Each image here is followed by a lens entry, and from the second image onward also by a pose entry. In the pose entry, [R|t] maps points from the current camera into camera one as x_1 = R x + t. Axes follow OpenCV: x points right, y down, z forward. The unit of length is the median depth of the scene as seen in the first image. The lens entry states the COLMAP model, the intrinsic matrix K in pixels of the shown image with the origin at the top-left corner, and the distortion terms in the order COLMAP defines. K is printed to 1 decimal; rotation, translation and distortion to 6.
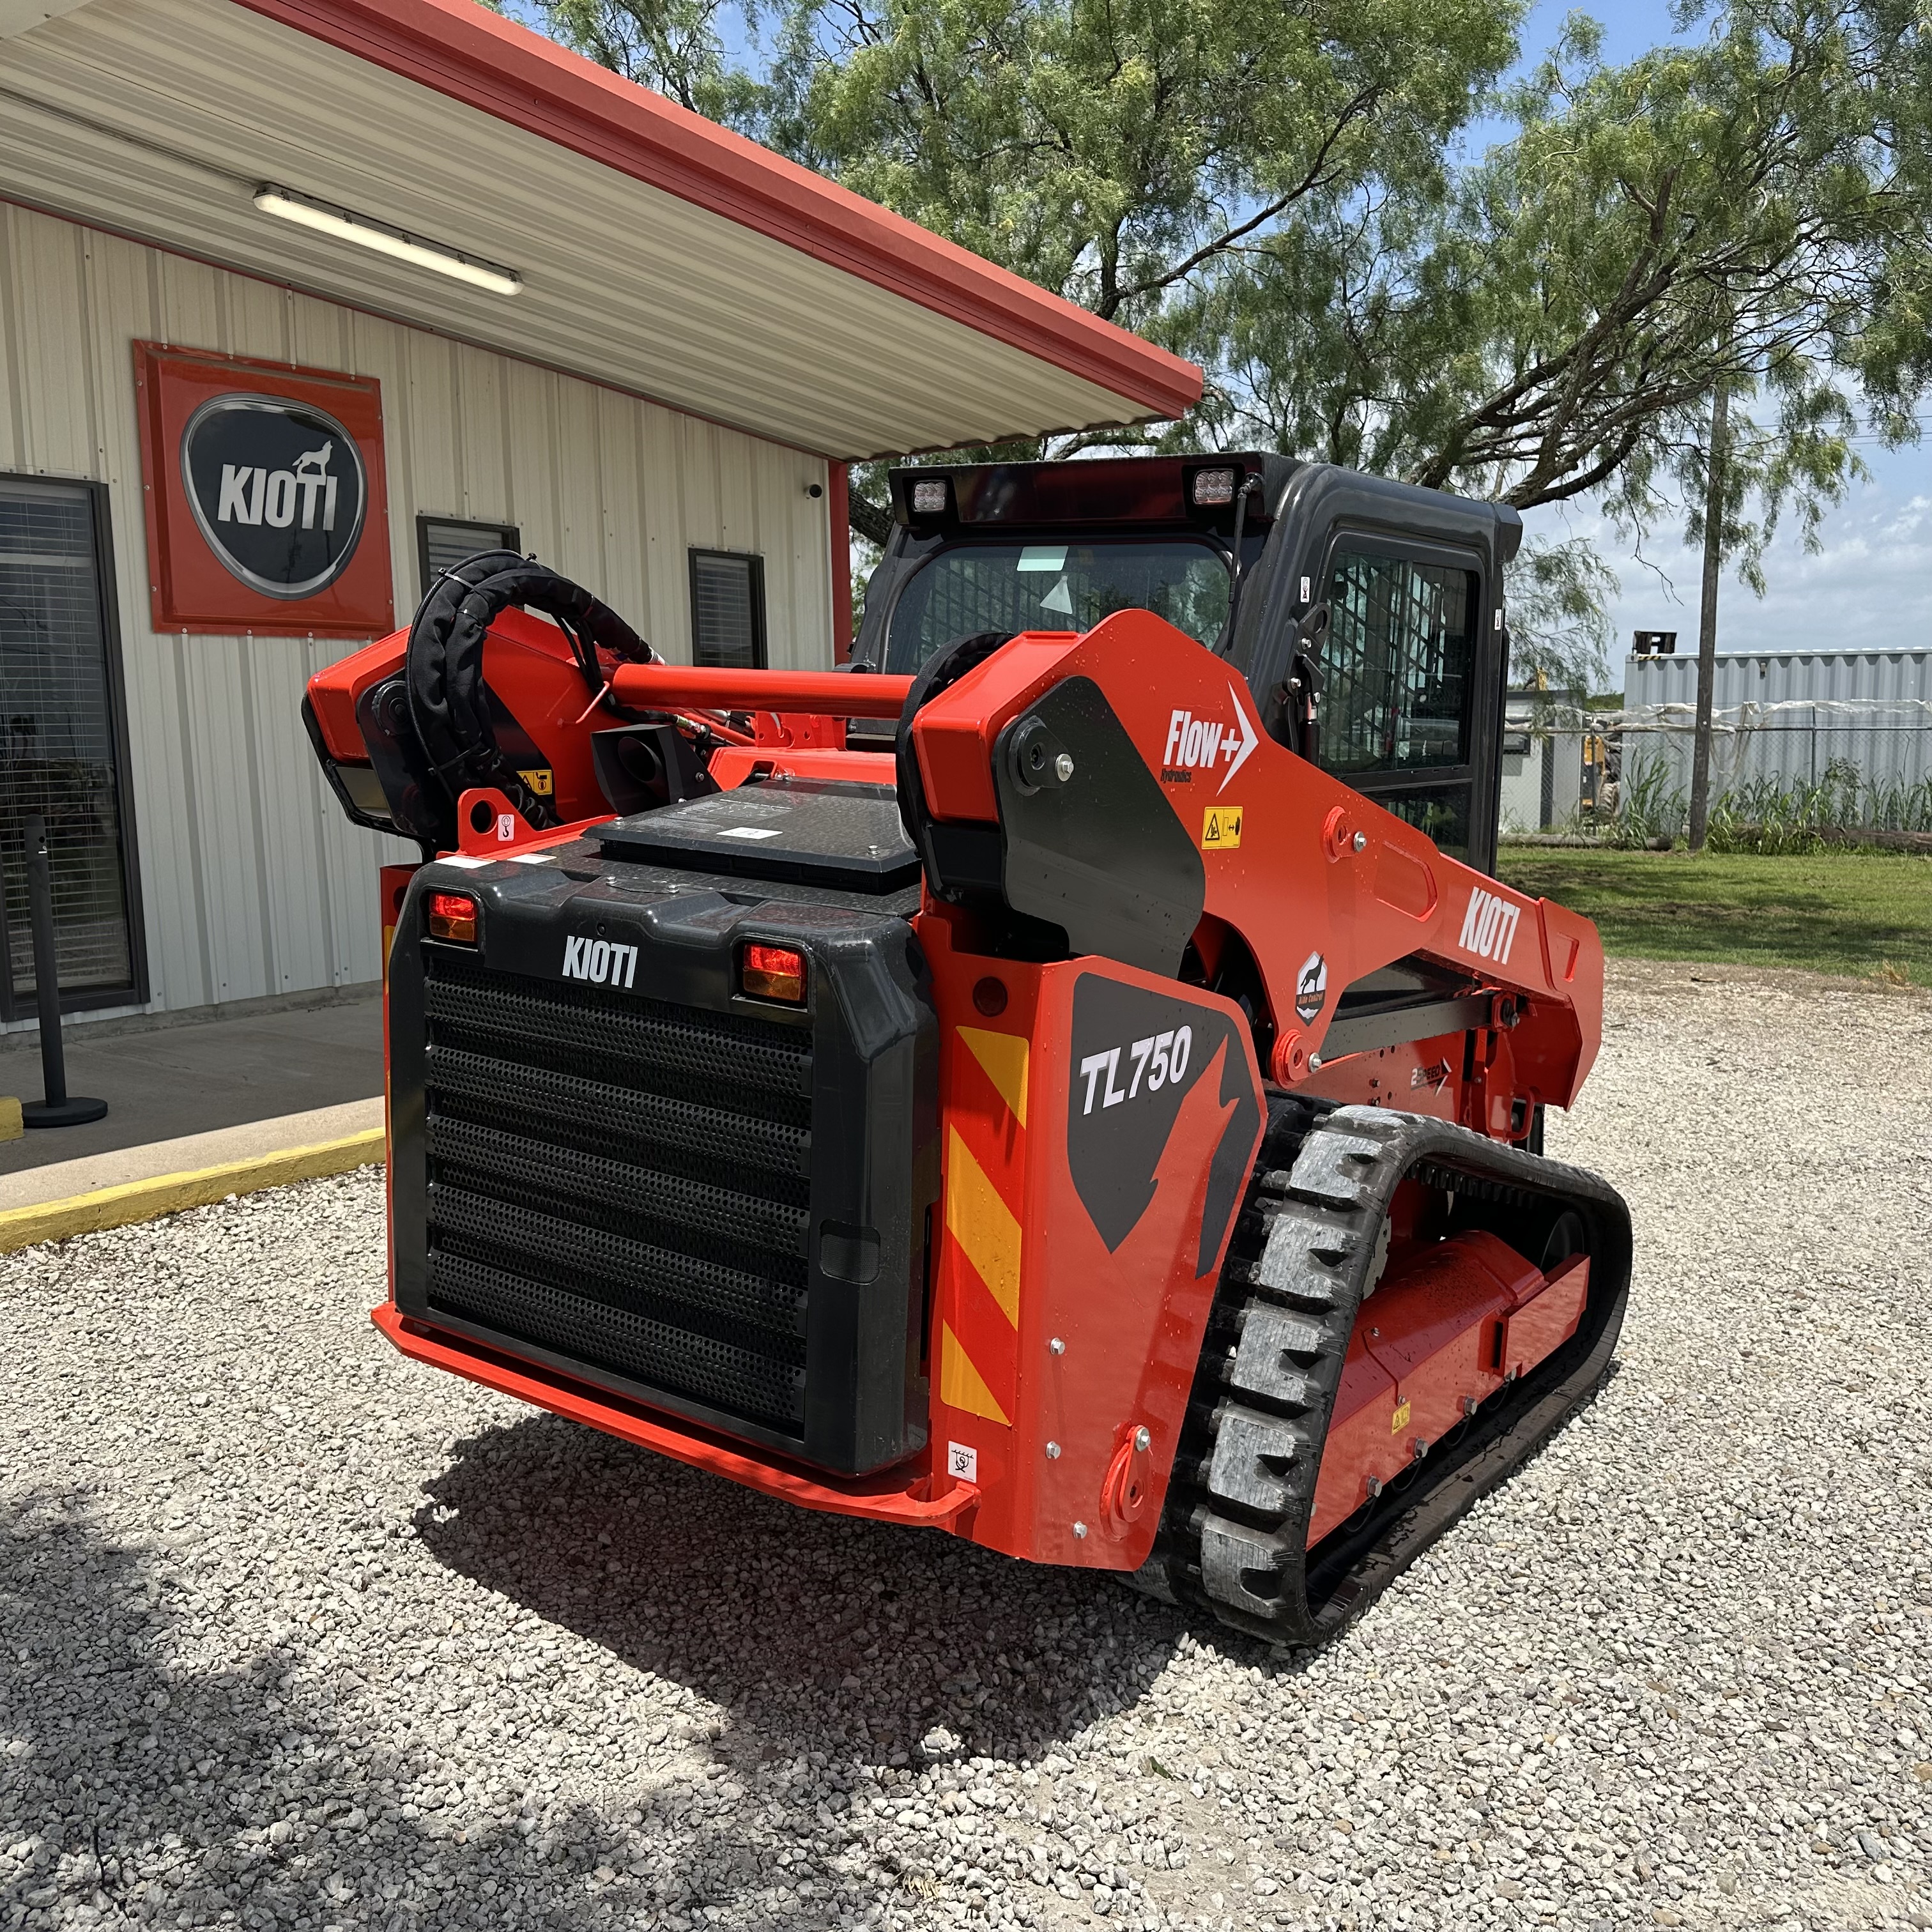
lens RADIAL K [[1860.4, 0, 958.1], [0, 1860.4, 958.9], [0, 0, 1]] dist [0.020436, 0.000000]
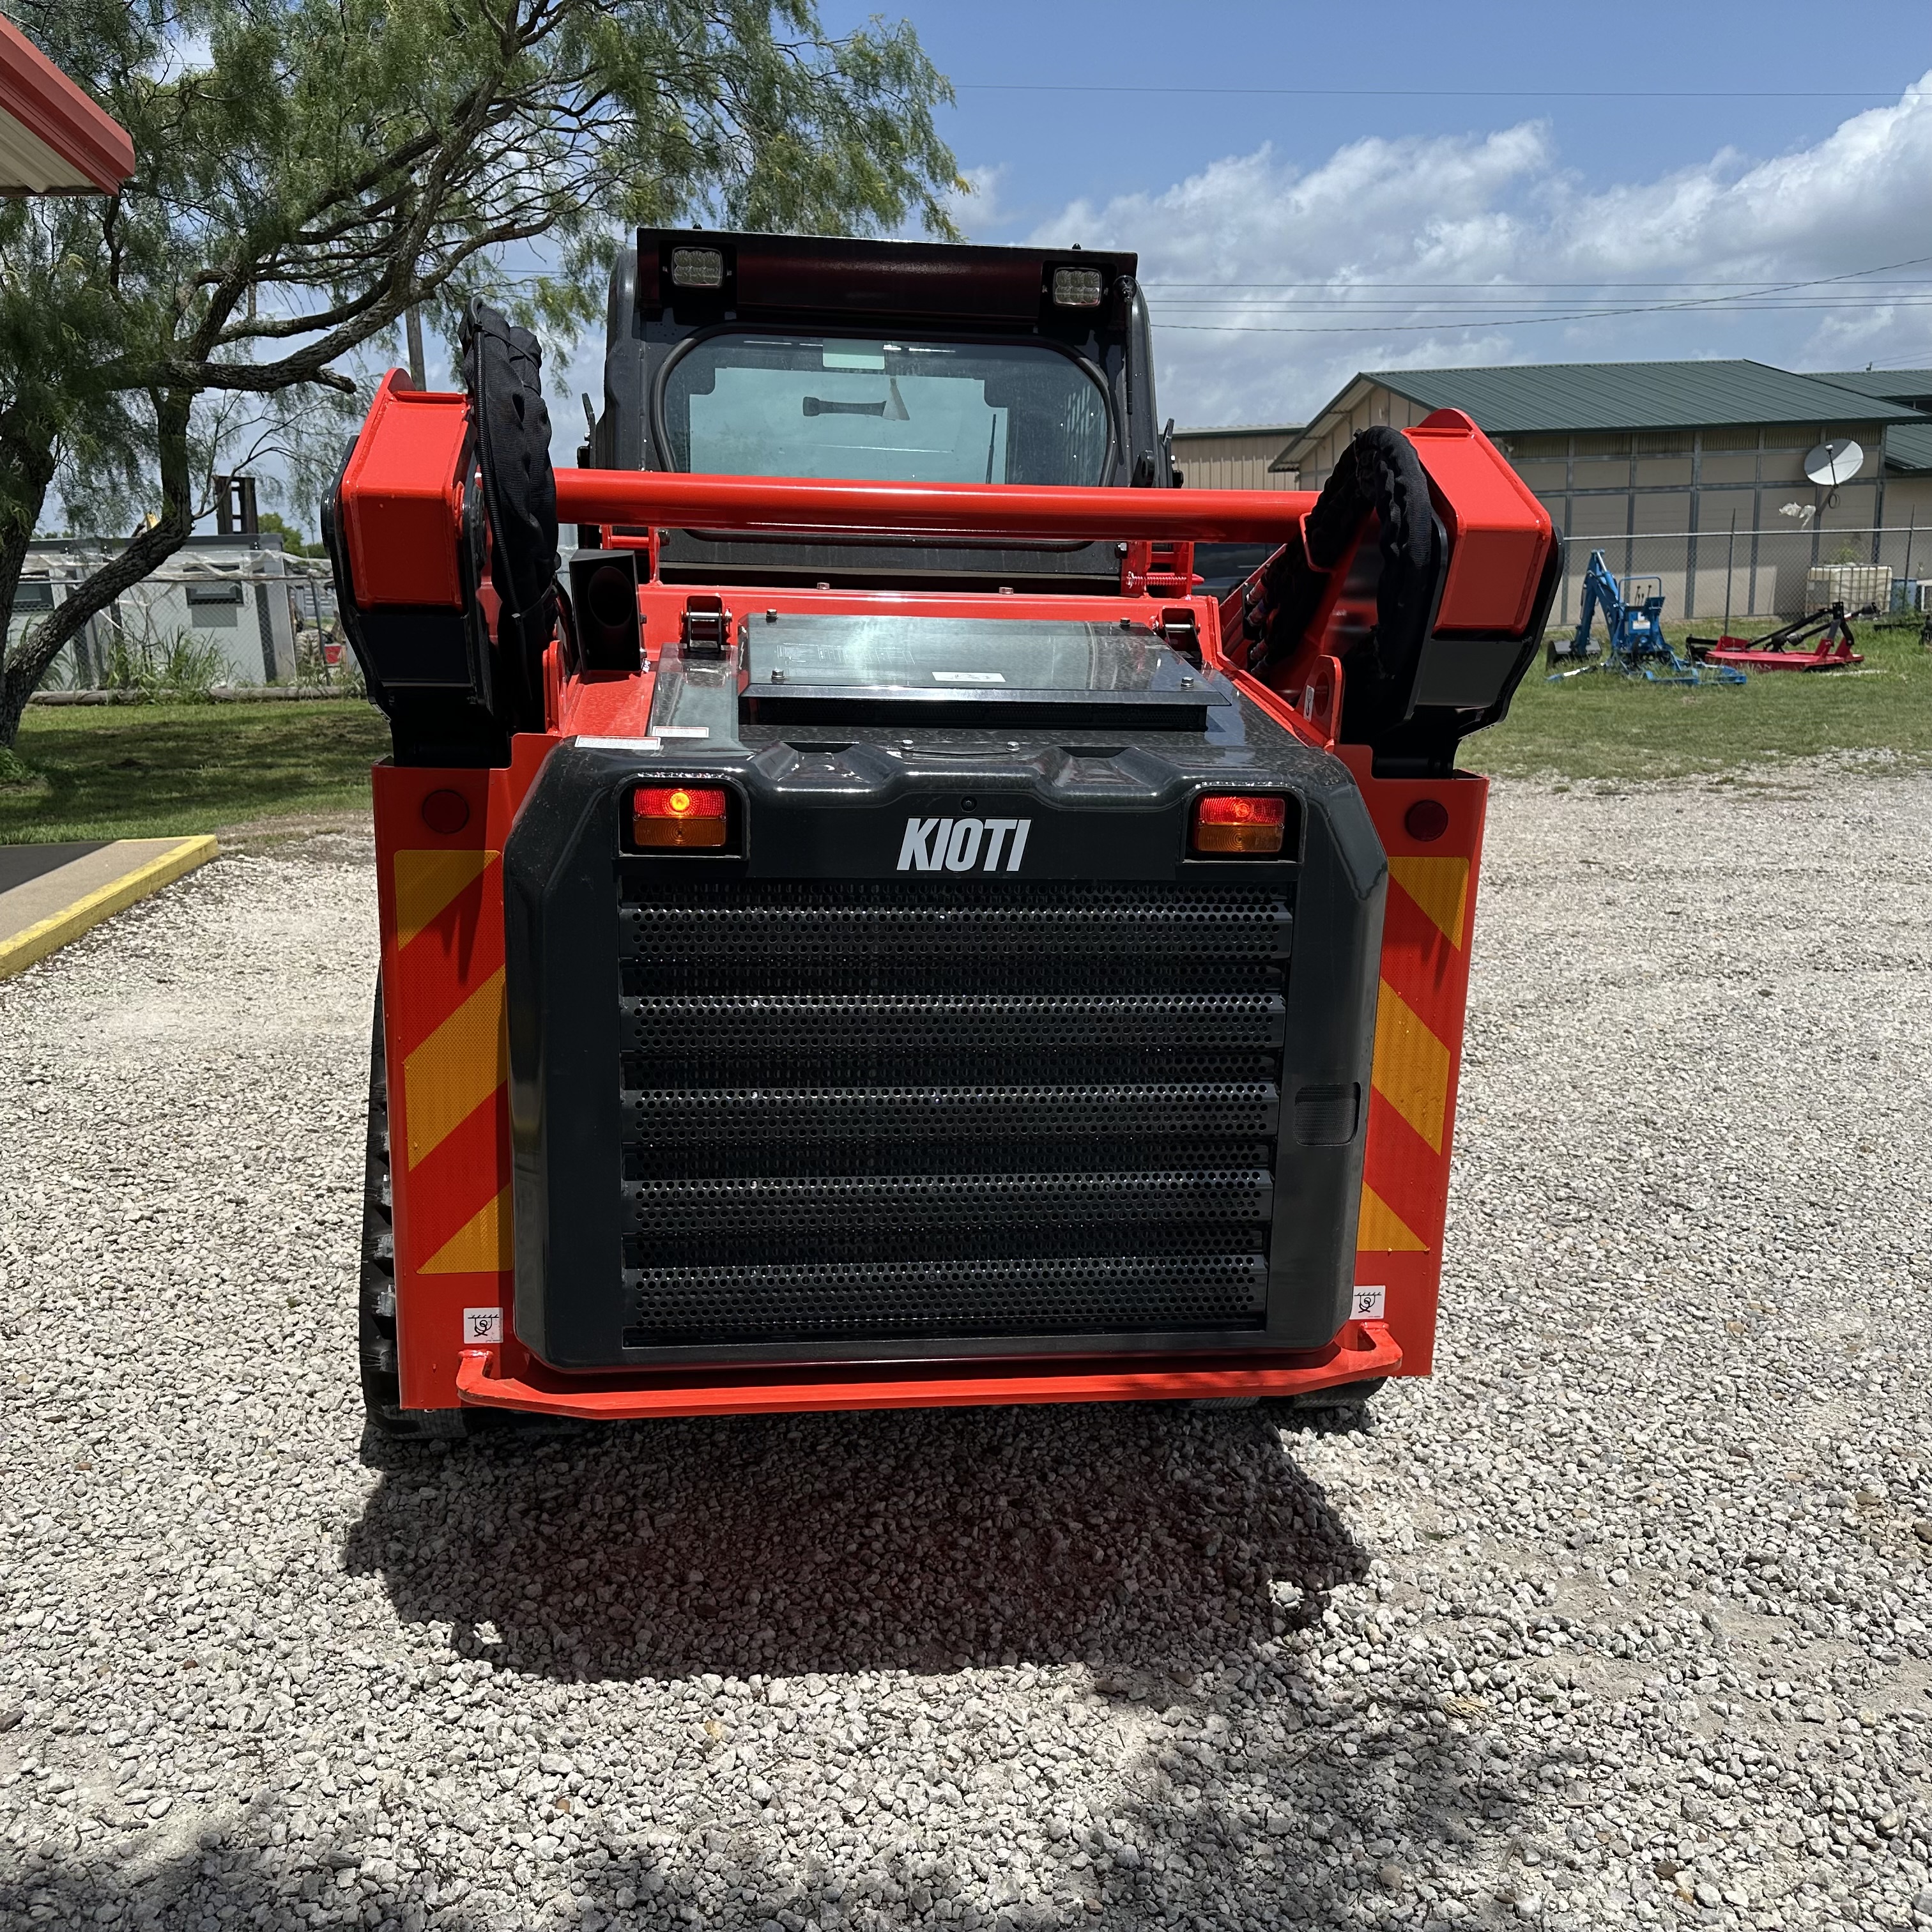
lens RADIAL K [[1860.4, 0, 959.5], [0, 1860.4, 973.2], [0, 0, 1]] dist [0.020436, 0.000000]
pose [[0.722443, -0.168056, 0.670696, -0.735234], [0.110179, 0.985599, 0.128281, -0.046835], [-0.682595, -0.018780, 0.730555, 0.406098]]
